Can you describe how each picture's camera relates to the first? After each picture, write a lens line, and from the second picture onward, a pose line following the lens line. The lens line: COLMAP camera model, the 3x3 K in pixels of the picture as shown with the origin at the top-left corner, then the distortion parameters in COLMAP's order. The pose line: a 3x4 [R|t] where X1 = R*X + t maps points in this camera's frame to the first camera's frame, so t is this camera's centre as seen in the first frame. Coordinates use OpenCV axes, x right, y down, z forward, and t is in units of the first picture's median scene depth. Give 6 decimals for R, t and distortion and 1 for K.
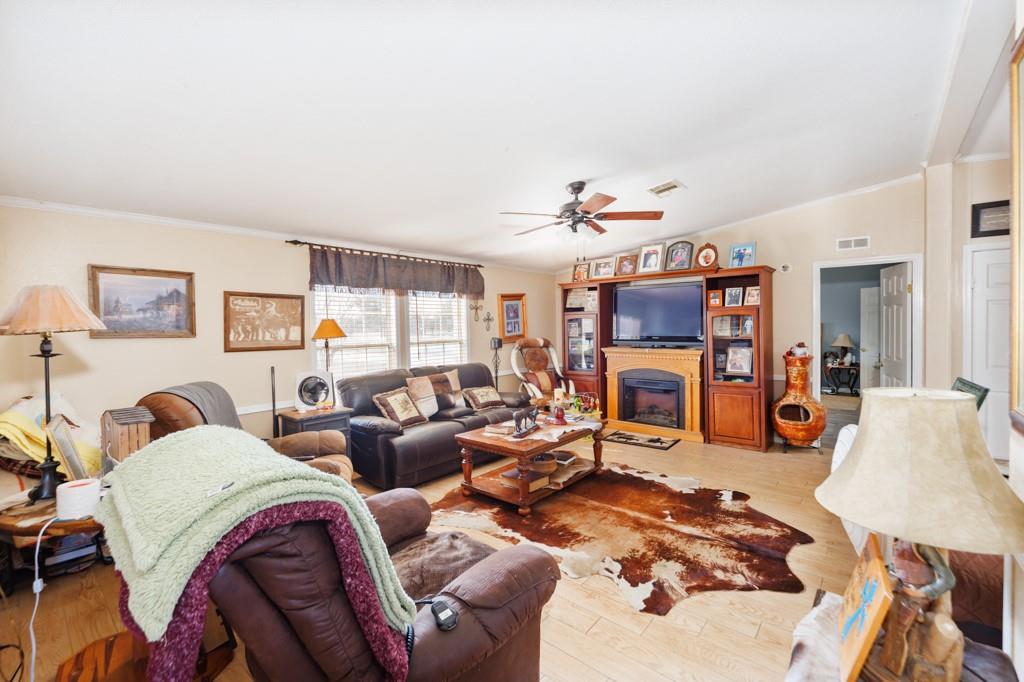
lens RADIAL K [[426.5, 0, 512.9], [0, 426.5, 337.5], [0, 0, 1]] dist [0.000732, 0.000026]
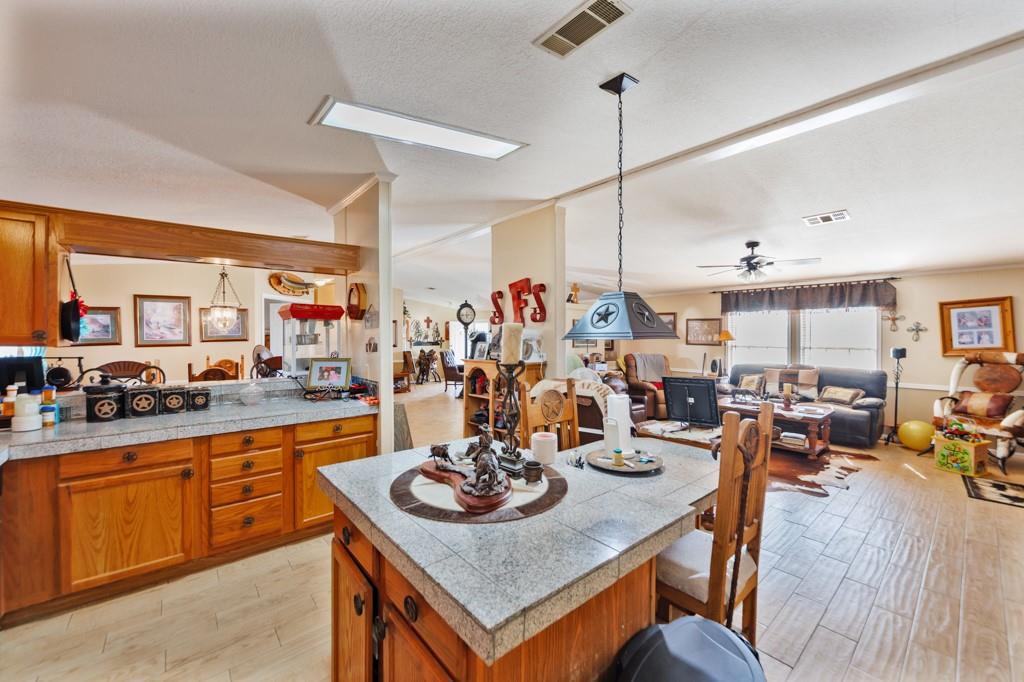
lens RADIAL K [[400.2, 0, 512.7], [0, 400.2, 336.7], [0, 0, 1]] dist [-0.000180, -0.000013]
pose [[-0.121744, 0.028794, -0.992144, 1.450938], [-0.021571, 0.999266, 0.031647, -0.052056], [0.992327, 0.025255, -0.121033, 0.278223]]
